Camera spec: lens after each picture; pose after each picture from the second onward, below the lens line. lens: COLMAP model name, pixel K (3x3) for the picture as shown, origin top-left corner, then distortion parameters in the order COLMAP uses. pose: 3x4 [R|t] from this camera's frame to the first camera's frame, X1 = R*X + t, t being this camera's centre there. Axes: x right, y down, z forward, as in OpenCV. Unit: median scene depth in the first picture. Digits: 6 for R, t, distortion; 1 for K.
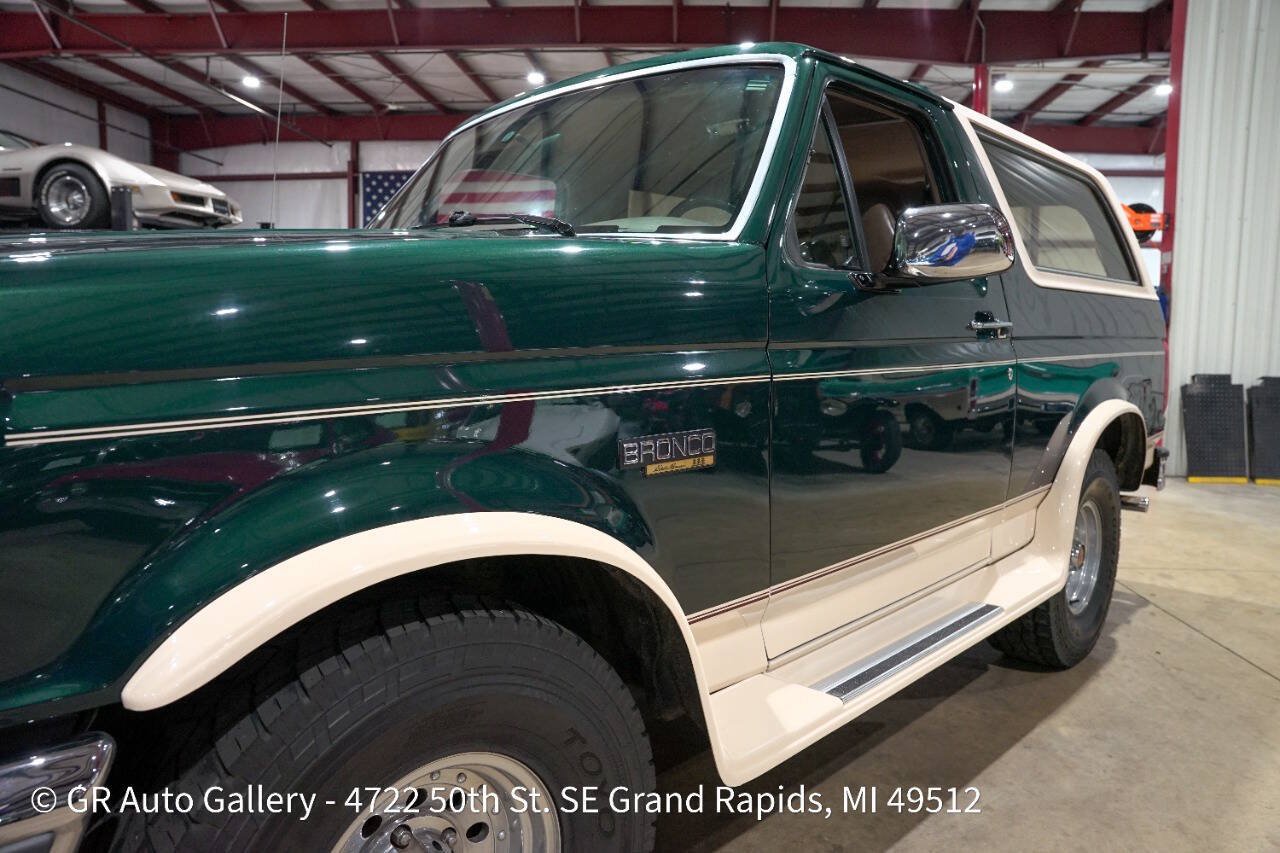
lens RADIAL K [[876.2, 0, 641.5], [0, 876.2, 420.5], [0, 0, 1]] dist [-0.131498, 0.095187]
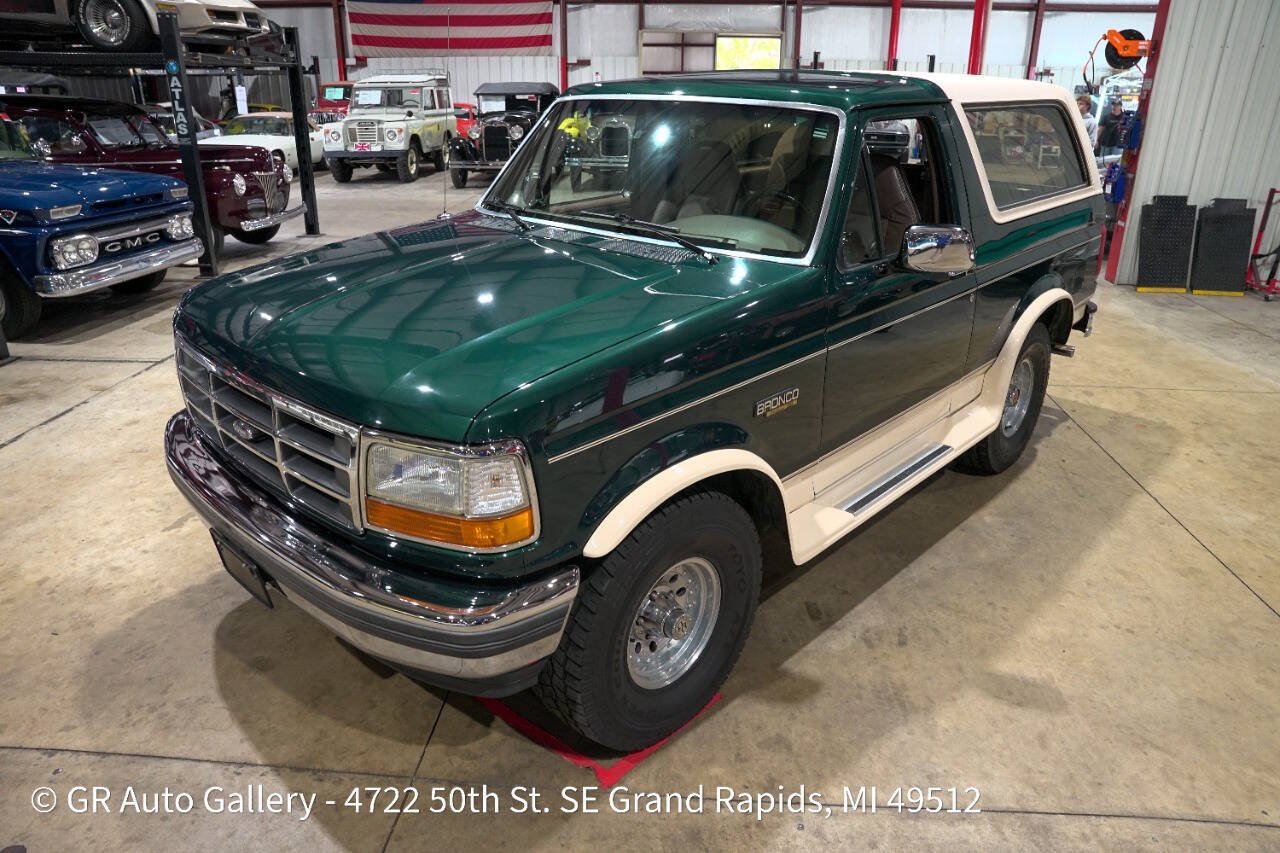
lens RADIAL K [[876.2, 0, 641.0], [0, 876.2, 424.4], [0, 0, 1]] dist [-0.131498, 0.095187]
pose [[0.999802, -0.009594, 0.017438, -0.111880], [0.004180, 0.957828, 0.287311, -0.175874], [-0.019459, -0.287181, 0.957679, -0.309859]]
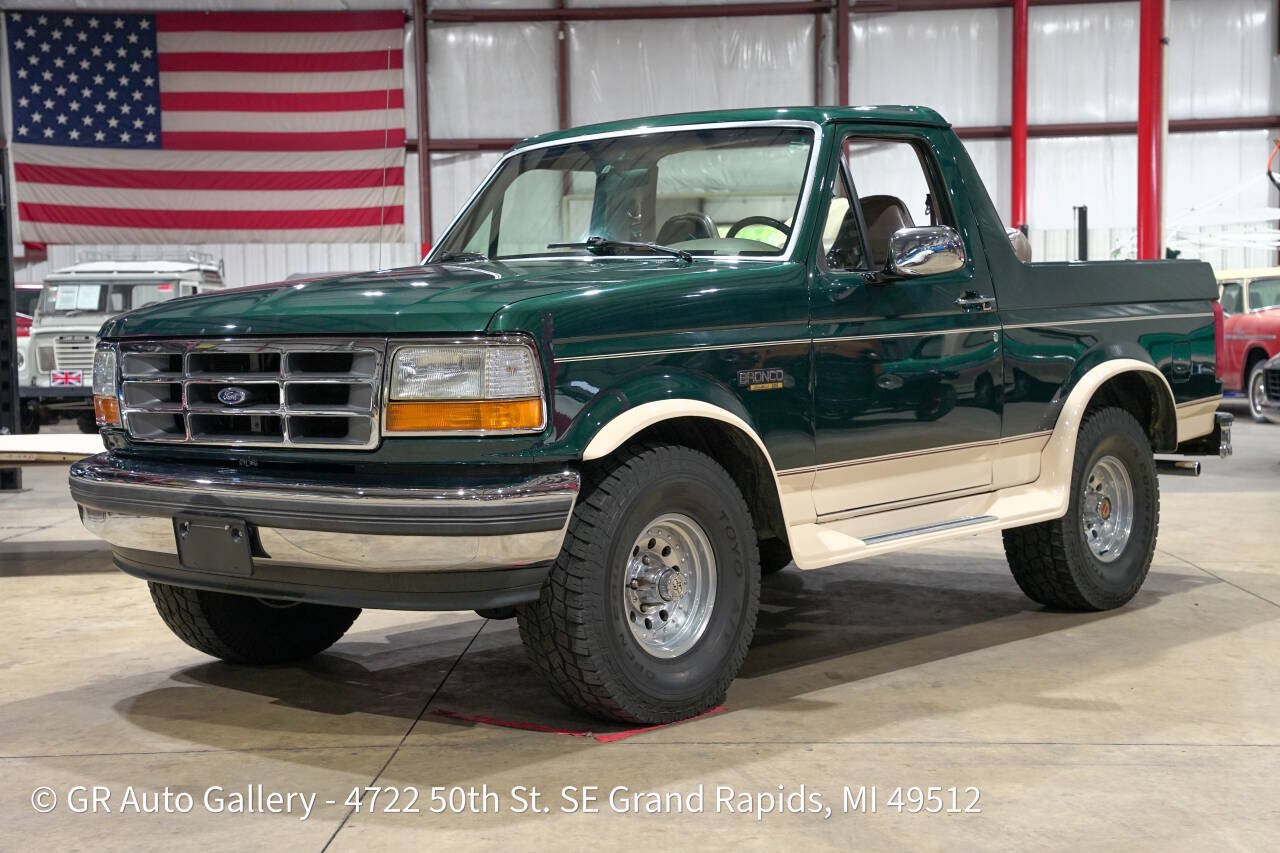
lens RADIAL K [[1884.9, 0, 641.9], [0, 1884.9, 426.9], [0, 0, 1]] dist [0.258734, 0.000000]
pose [[0.997473, -0.030429, 0.064206, -0.187242], [0.032950, 0.998712, -0.038578, 0.110059], [-0.062949, 0.040596, 0.997191, -1.167008]]
